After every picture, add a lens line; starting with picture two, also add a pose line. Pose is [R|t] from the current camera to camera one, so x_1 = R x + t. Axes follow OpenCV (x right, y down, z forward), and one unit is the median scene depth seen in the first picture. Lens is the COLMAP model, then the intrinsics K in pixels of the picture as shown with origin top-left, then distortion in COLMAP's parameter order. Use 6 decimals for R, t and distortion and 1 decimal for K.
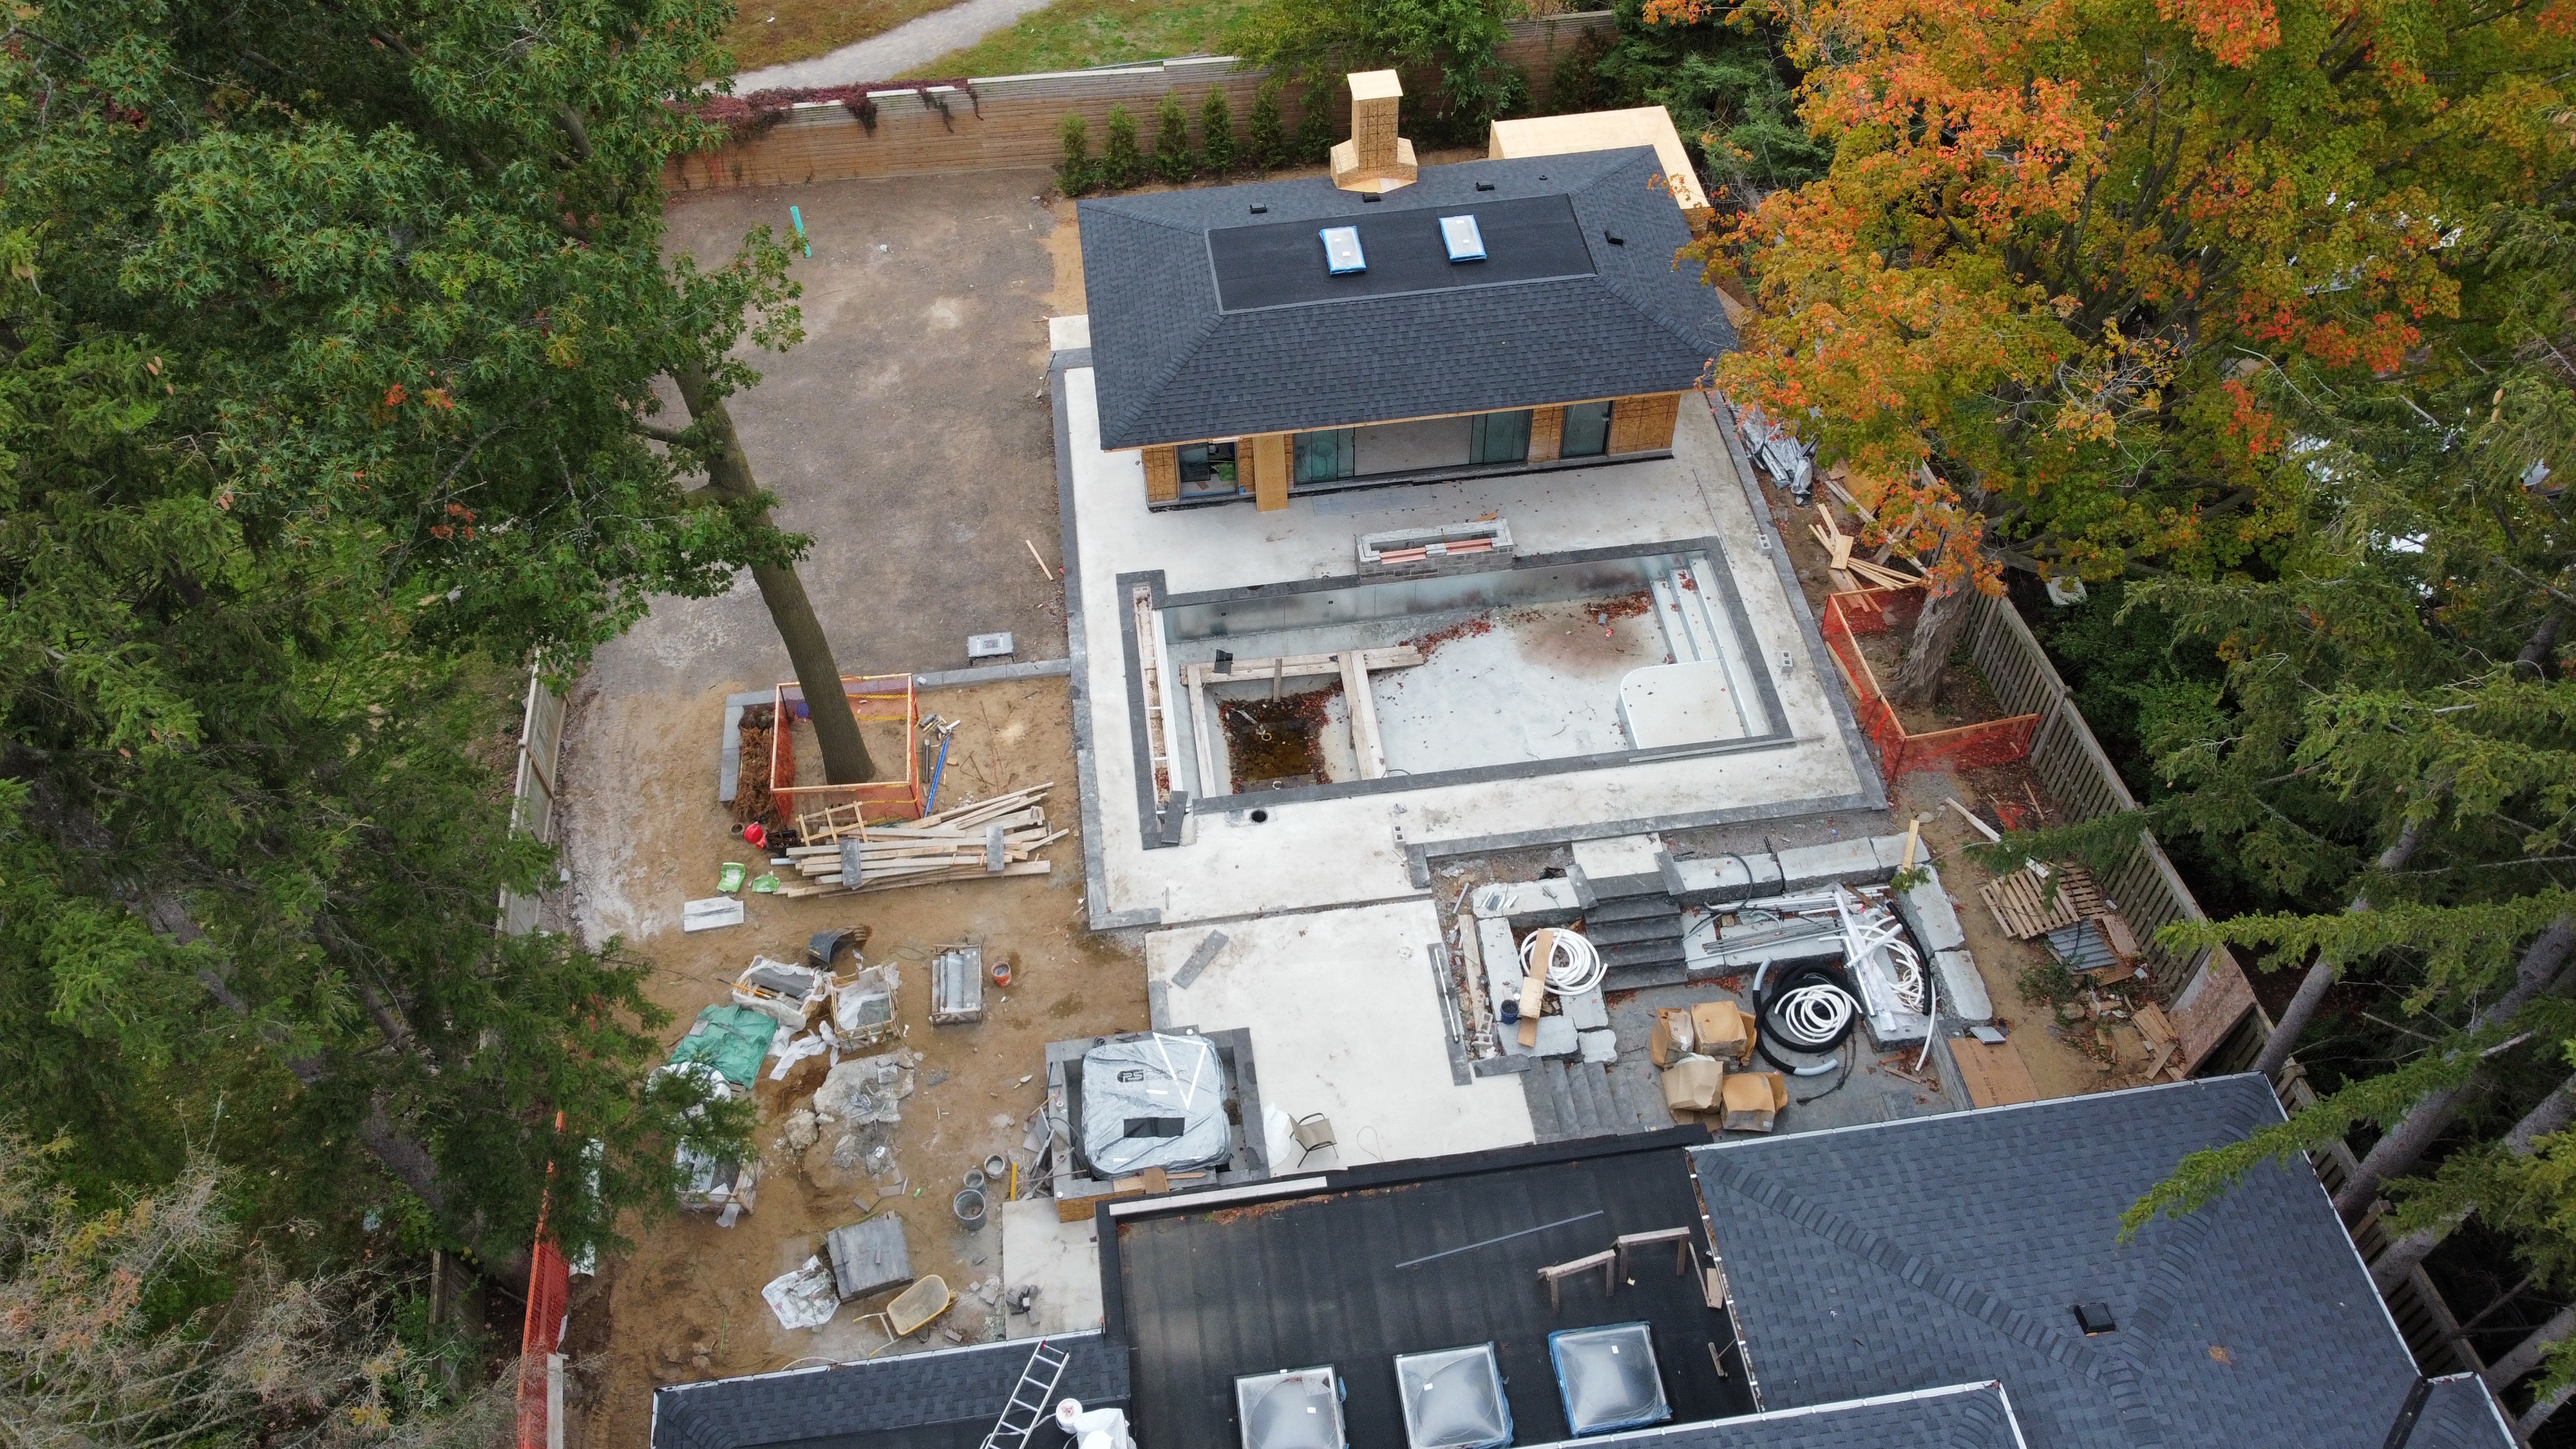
lens RADIAL K [[1942.1, 0, 1280.9], [0, 1942.1, 706.3], [0, 0, 1]] dist [-0.001924, -0.010815]
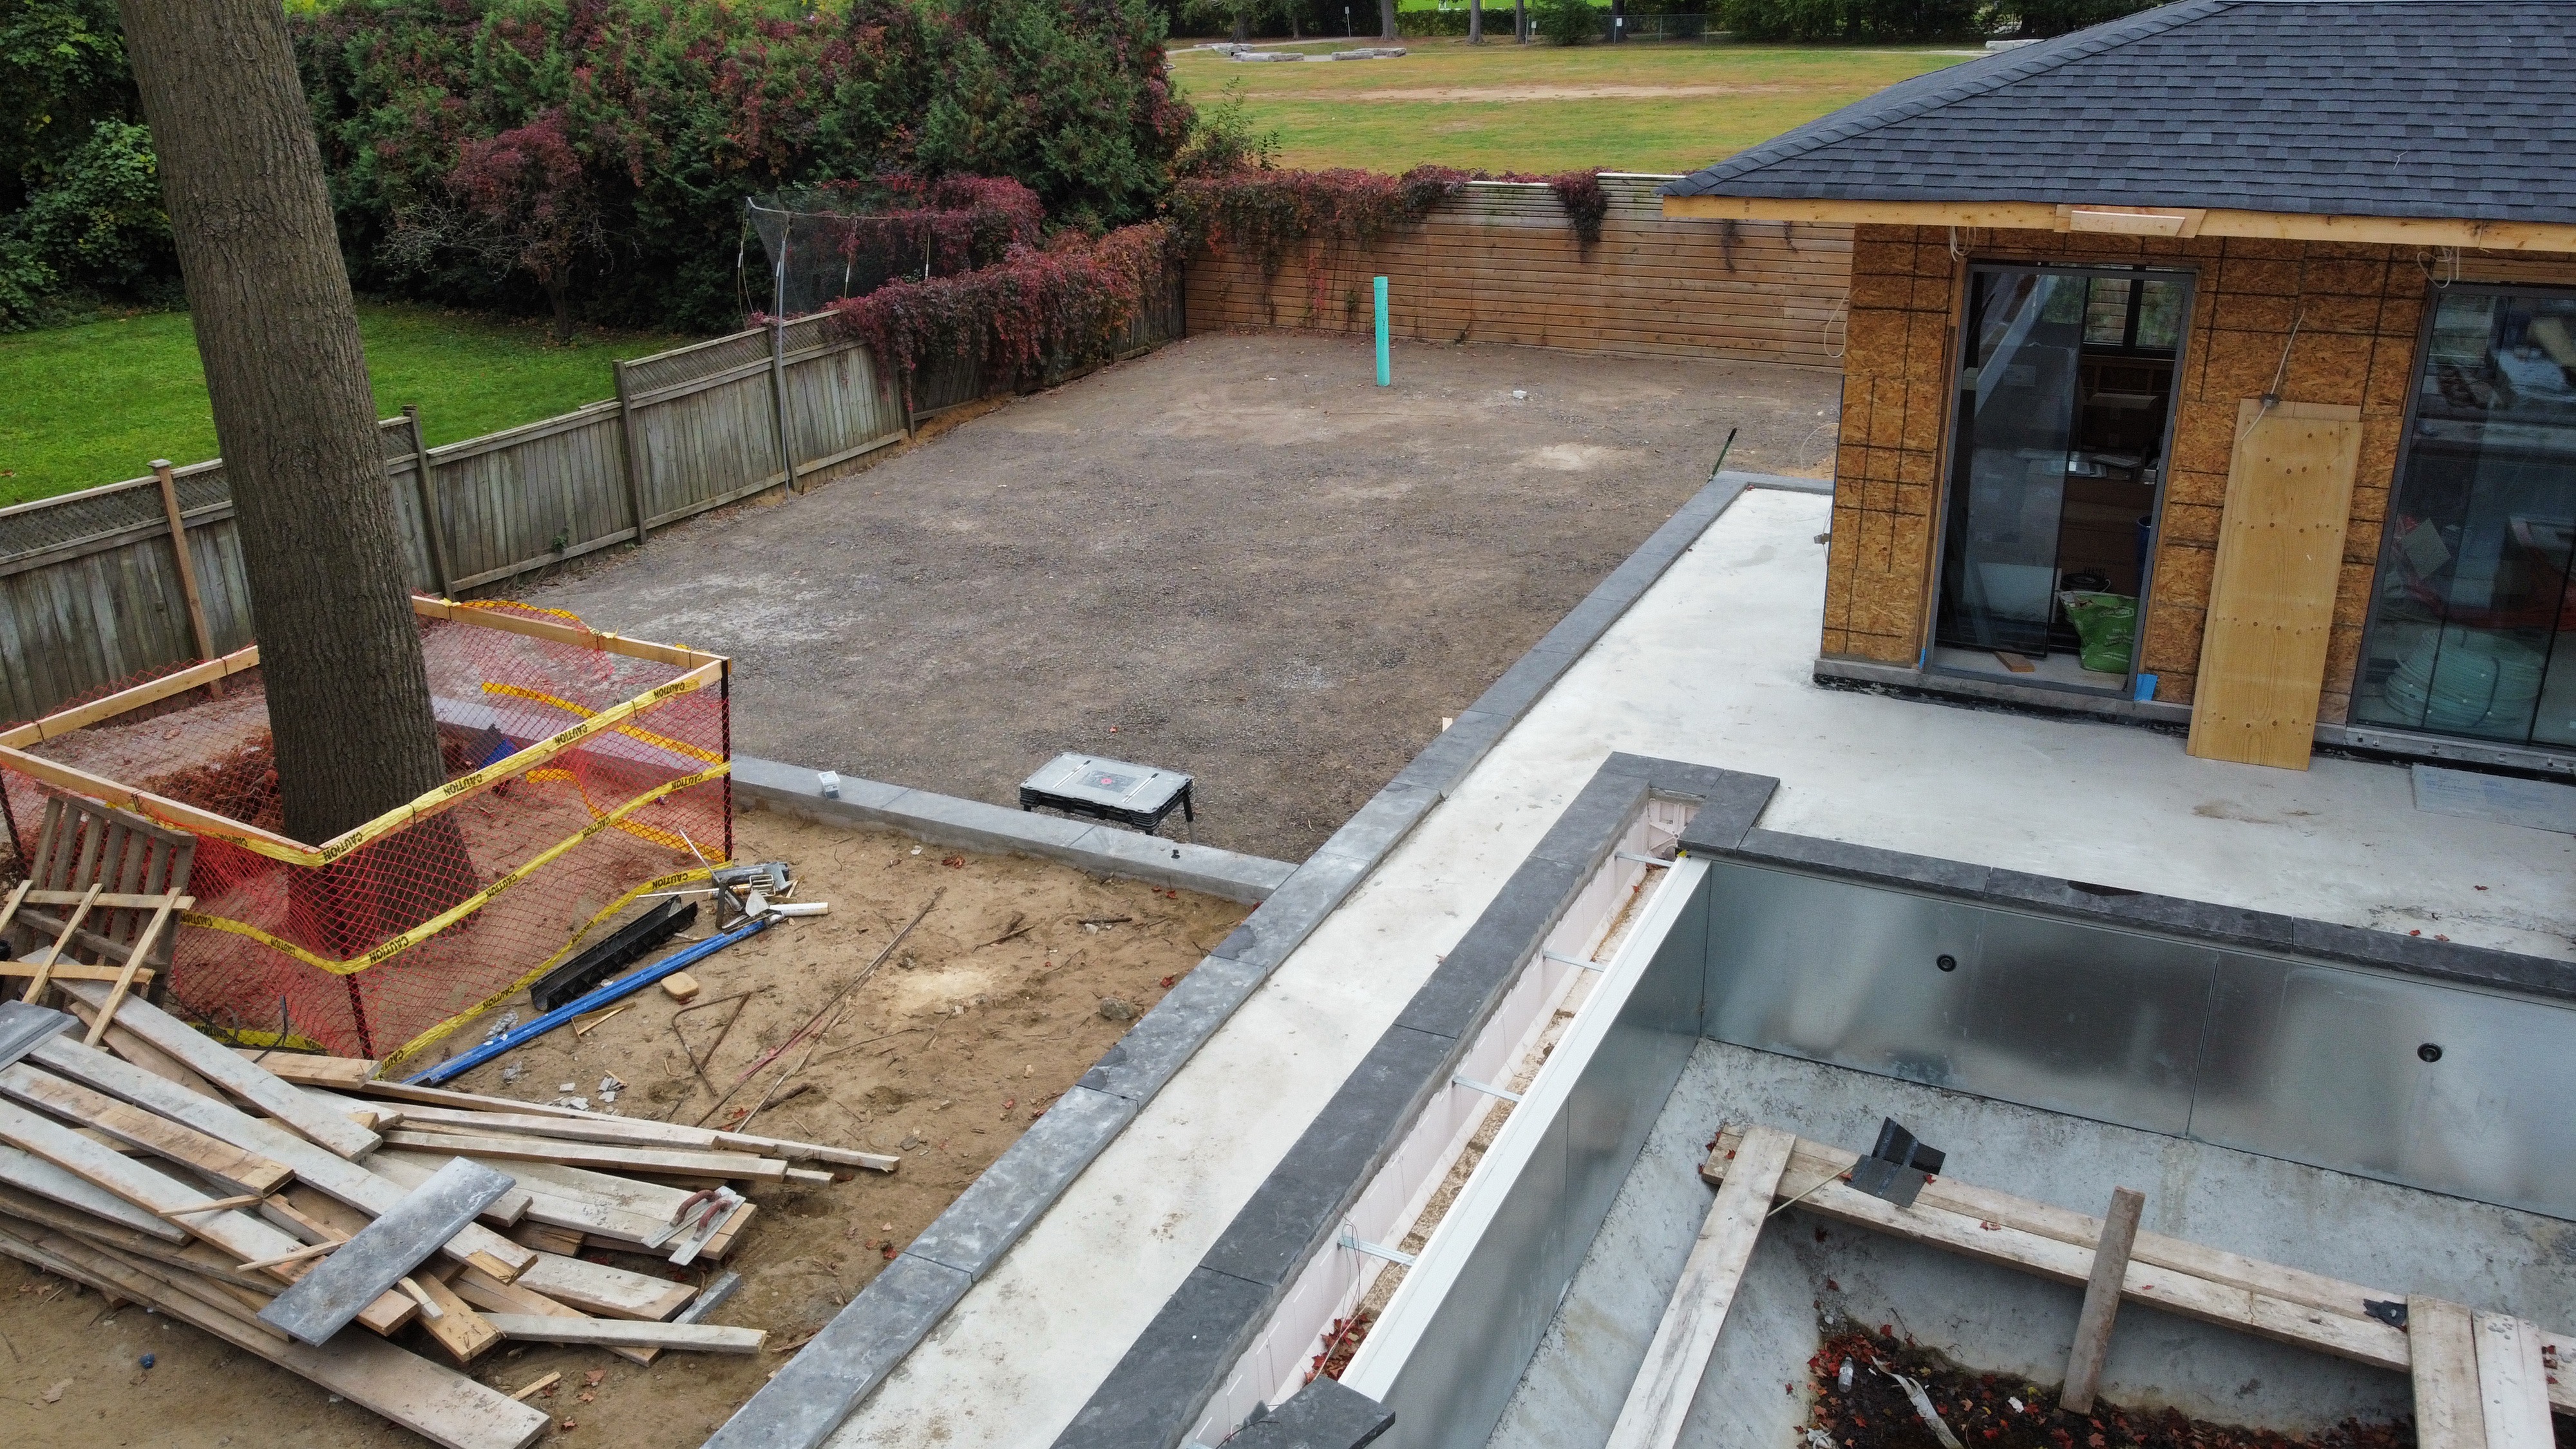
lens RADIAL K [[1942.1, 0, 1280.9], [0, 1942.1, 706.3], [0, 0, 1]] dist [-0.001924, -0.010815]
pose [[0.839256, 0.197798, -0.506483, 0.020340], [-0.419427, 0.828279, -0.371531, 0.058130], [0.346021, 0.524242, 0.778100, 0.784857]]
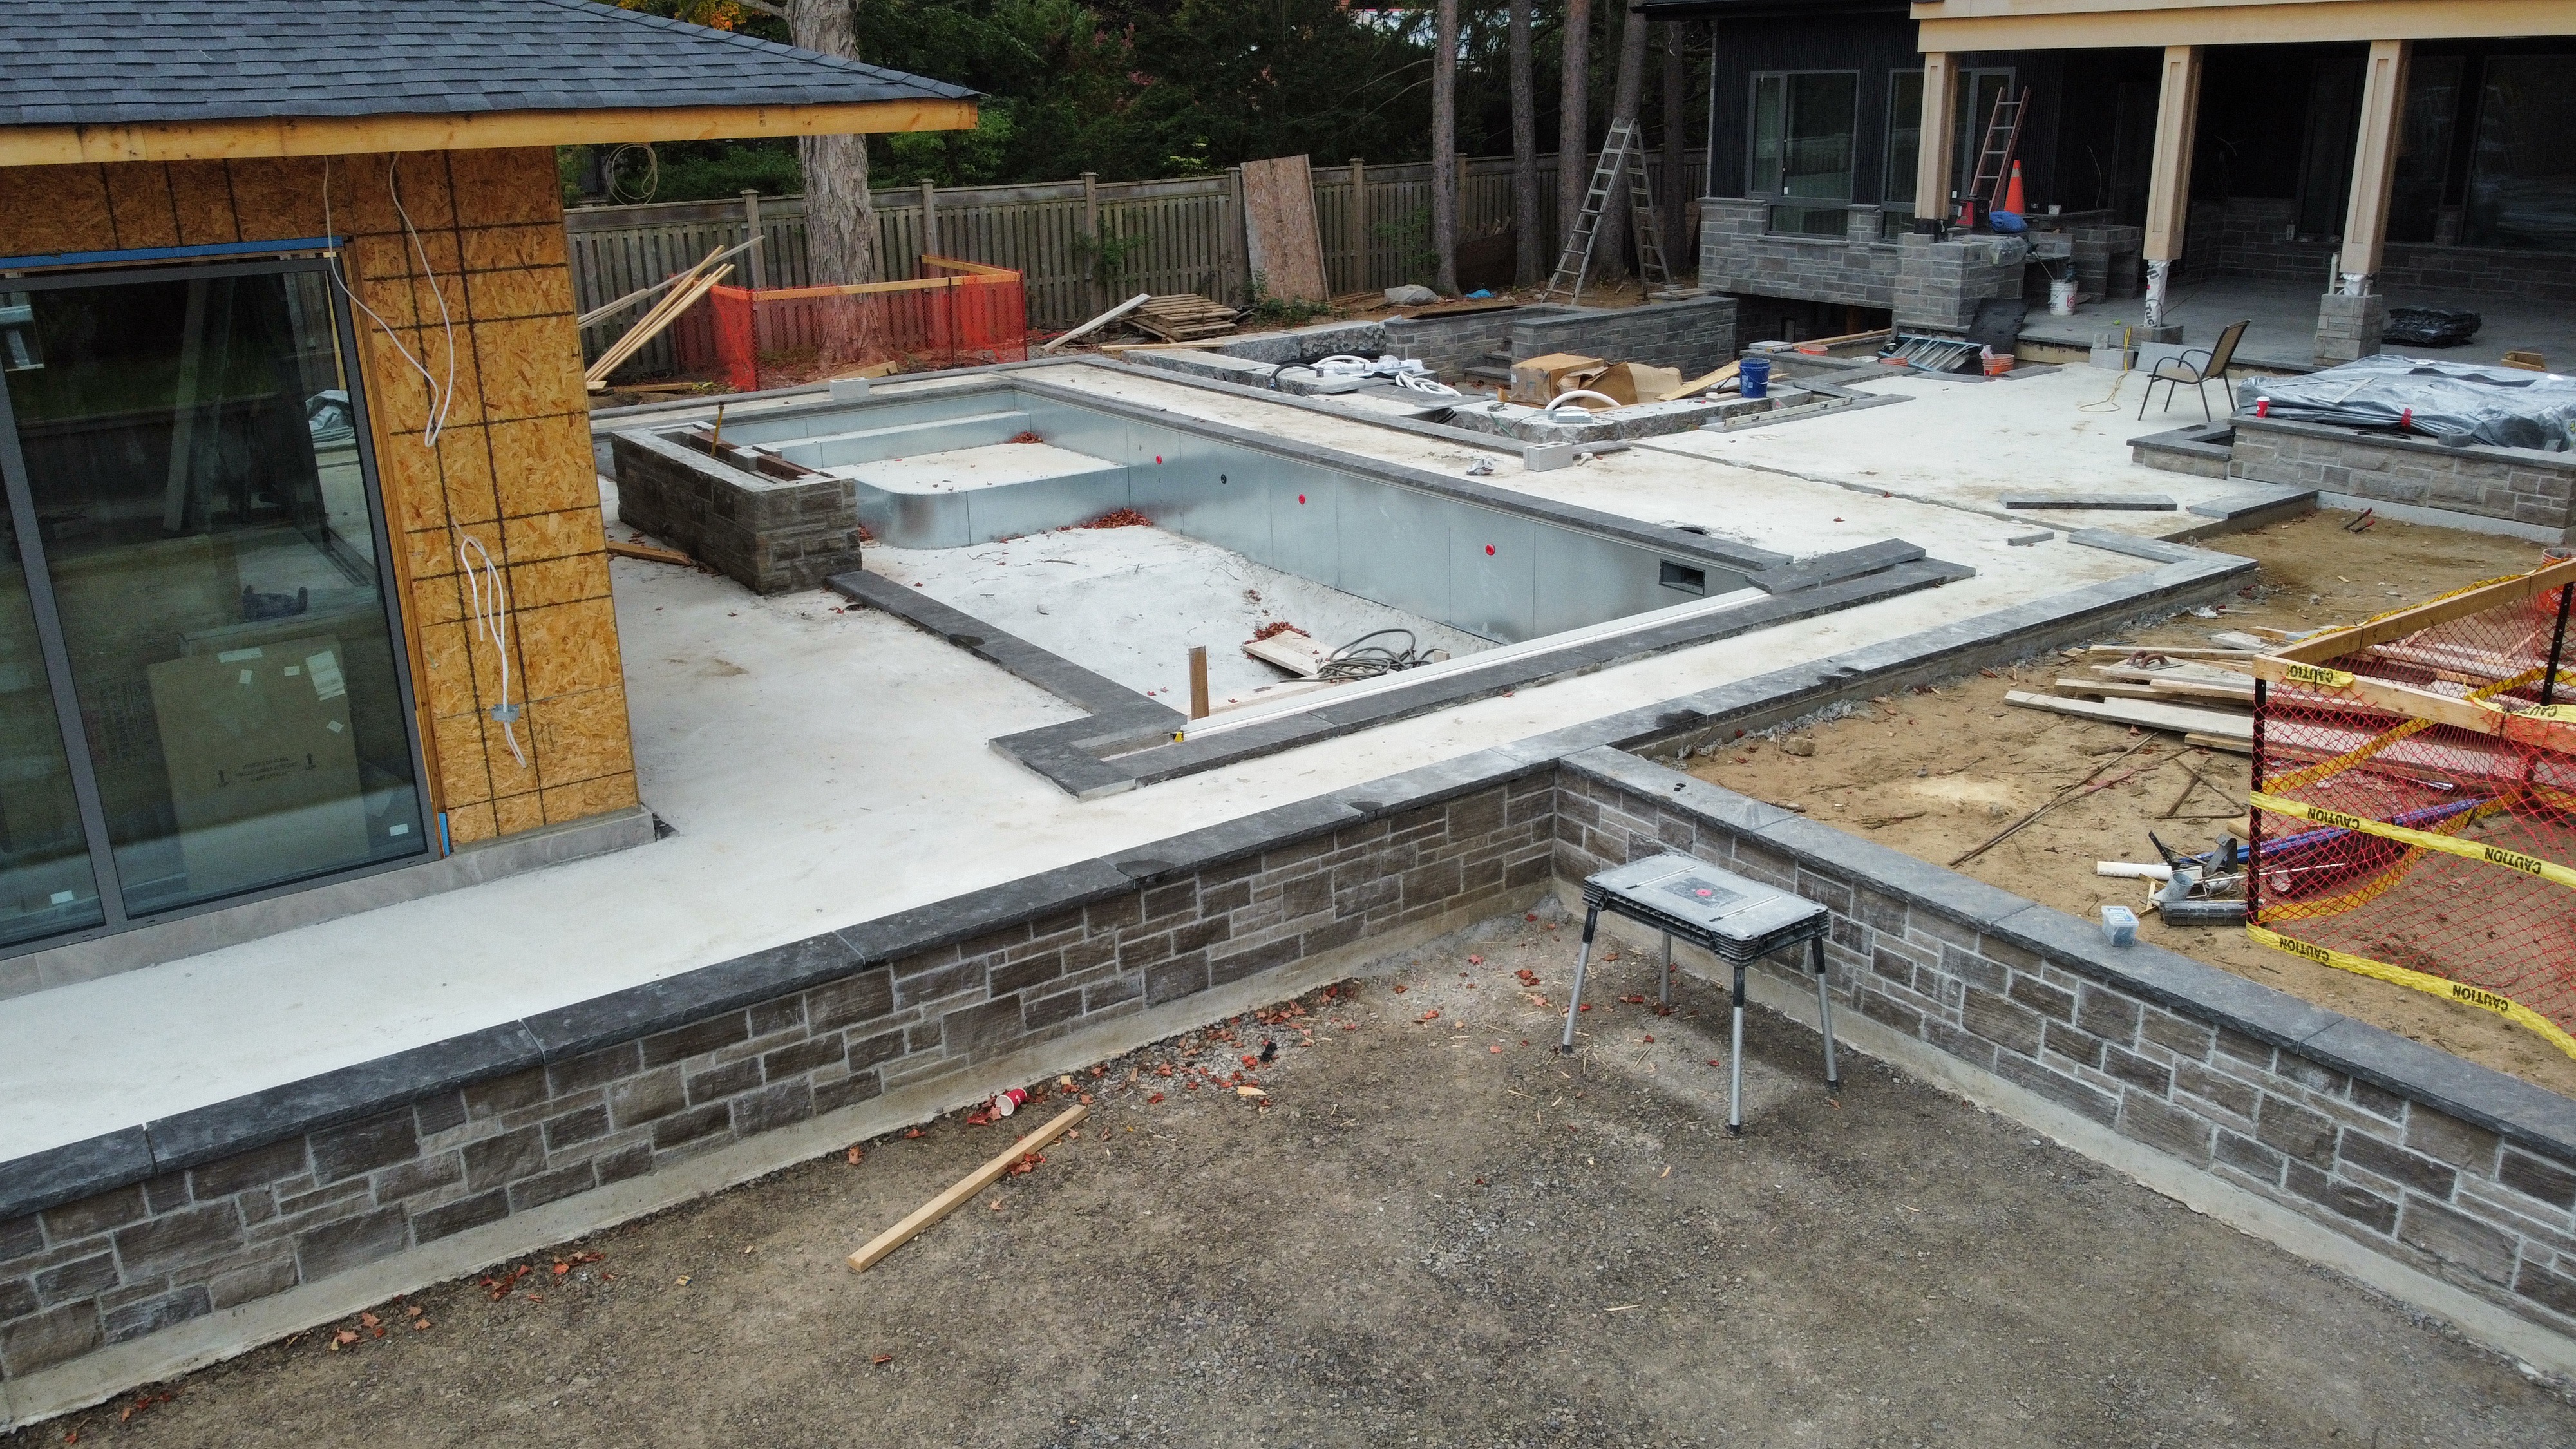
lens RADIAL K [[1942.1, 0, 1280.9], [0, 1942.1, 706.3], [0, 0, 1]] dist [-0.001924, -0.010815]
pose [[-0.461144, -0.250595, 0.851204, -0.307439], [0.709332, 0.472227, 0.523307, -0.187116], [-0.533099, 0.845106, -0.040009, 1.031624]]
